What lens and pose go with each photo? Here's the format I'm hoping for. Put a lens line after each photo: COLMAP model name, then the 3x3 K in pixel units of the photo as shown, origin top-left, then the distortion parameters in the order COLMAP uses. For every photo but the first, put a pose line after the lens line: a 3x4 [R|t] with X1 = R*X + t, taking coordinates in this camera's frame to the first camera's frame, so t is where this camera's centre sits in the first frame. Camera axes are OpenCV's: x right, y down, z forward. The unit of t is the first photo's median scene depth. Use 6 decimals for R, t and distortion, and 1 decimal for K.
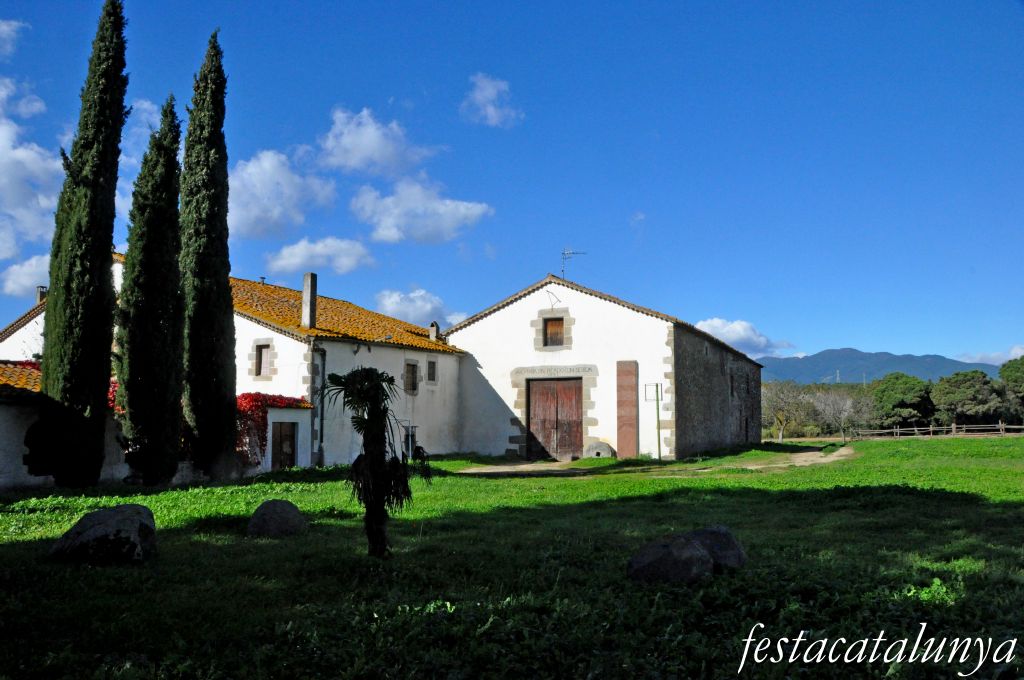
lens RADIAL K [[822.0, 0, 512.6], [0, 822.0, 360.3], [0, 0, 1]] dist [-0.133111, 0.000973]
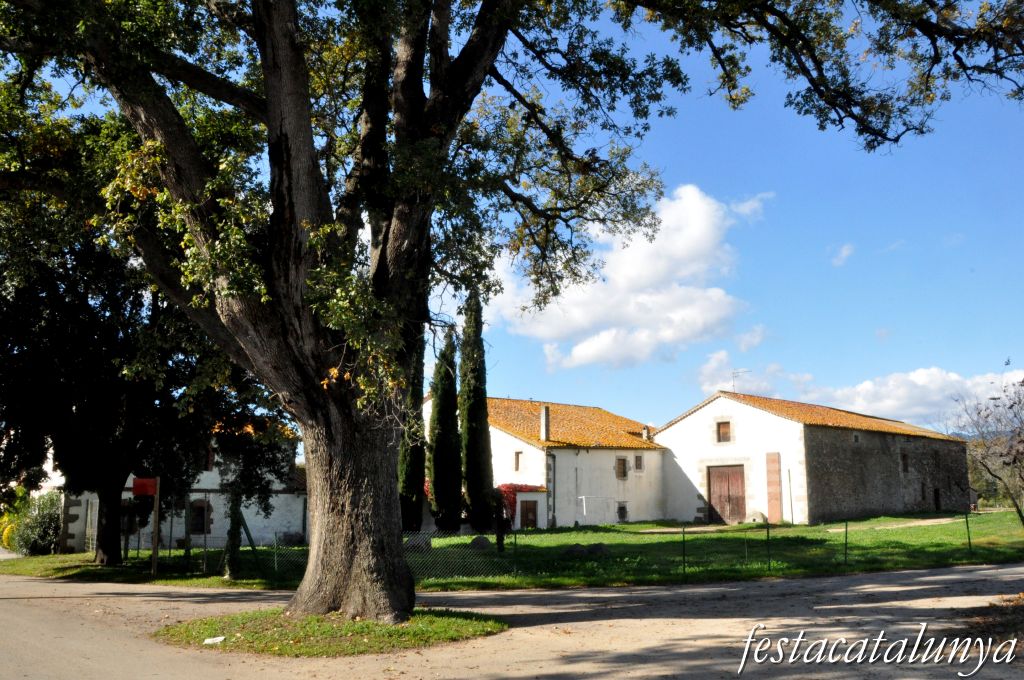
lens RADIAL K [[822.0, 0, 512.6], [0, 822.0, 360.3], [0, 0, 1]] dist [-0.133111, 0.000973]
pose [[0.921379, -0.064413, -0.383291, 0.287384], [0.032950, 0.995567, -0.088100, -0.051651], [0.387266, 0.068544, 0.919416, -0.467942]]
